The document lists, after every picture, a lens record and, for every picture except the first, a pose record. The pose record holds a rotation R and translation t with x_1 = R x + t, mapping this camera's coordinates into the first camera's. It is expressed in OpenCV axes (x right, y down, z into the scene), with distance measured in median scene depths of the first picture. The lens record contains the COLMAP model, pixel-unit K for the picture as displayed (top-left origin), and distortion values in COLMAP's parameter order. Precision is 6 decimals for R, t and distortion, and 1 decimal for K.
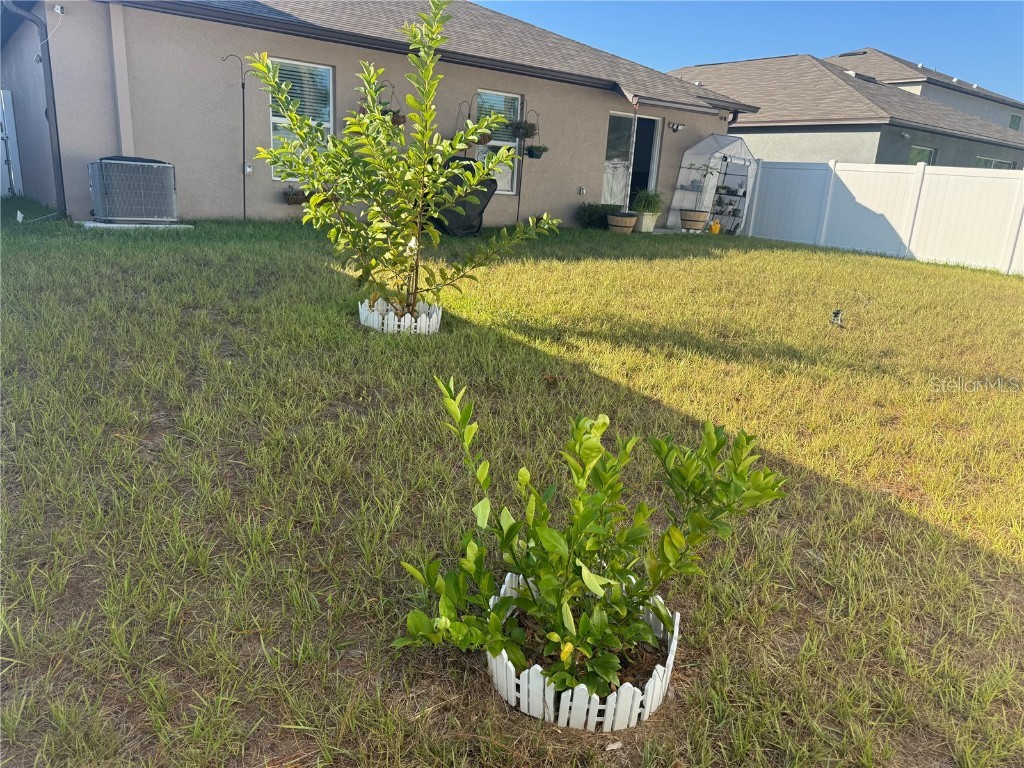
lens RADIAL K [[731.5, 0, 512.0], [0, 731.5, 384.0], [0, 0, 1]] dist [0.121175, -0.001943]
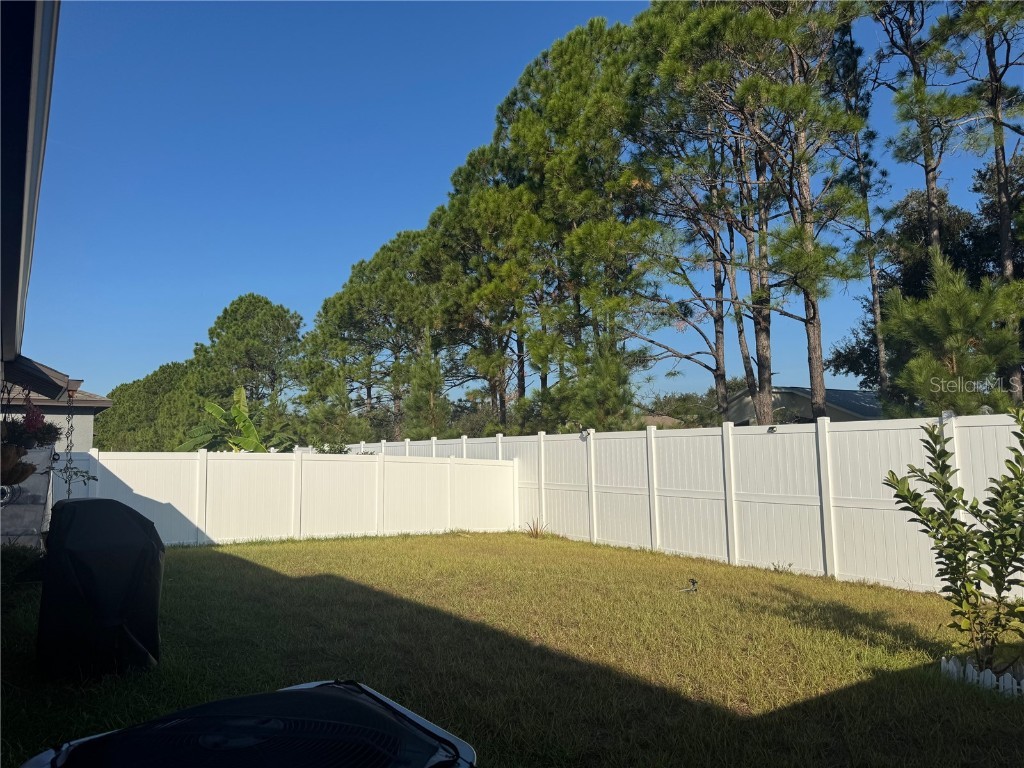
lens RADIAL K [[731.5, 0, 512.0], [0, 731.5, 384.0], [0, 0, 1]] dist [0.121175, -0.001943]
pose [[0.028640, 0.020880, 0.999372, -0.398745], [0.283888, 0.958444, -0.028160, -0.214669], [-0.958430, 0.284516, 0.021522, 0.534873]]
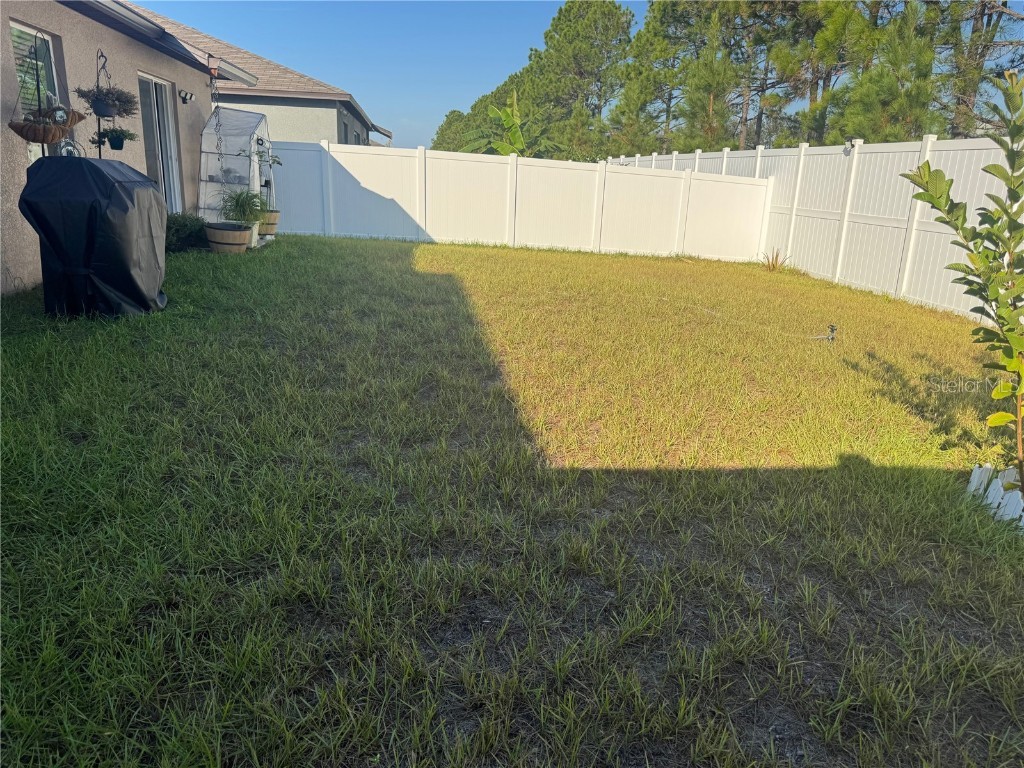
lens RADIAL K [[759.0, 0, 512.0], [0, 759.0, 384.0], [0, 0, 1]] dist [0.004334, -0.001595]
pose [[0.460106, -0.292817, 0.838189, -0.308417], [0.238563, 0.950107, 0.200961, -0.155660], [-0.855214, 0.107497, 0.507004, 0.402730]]
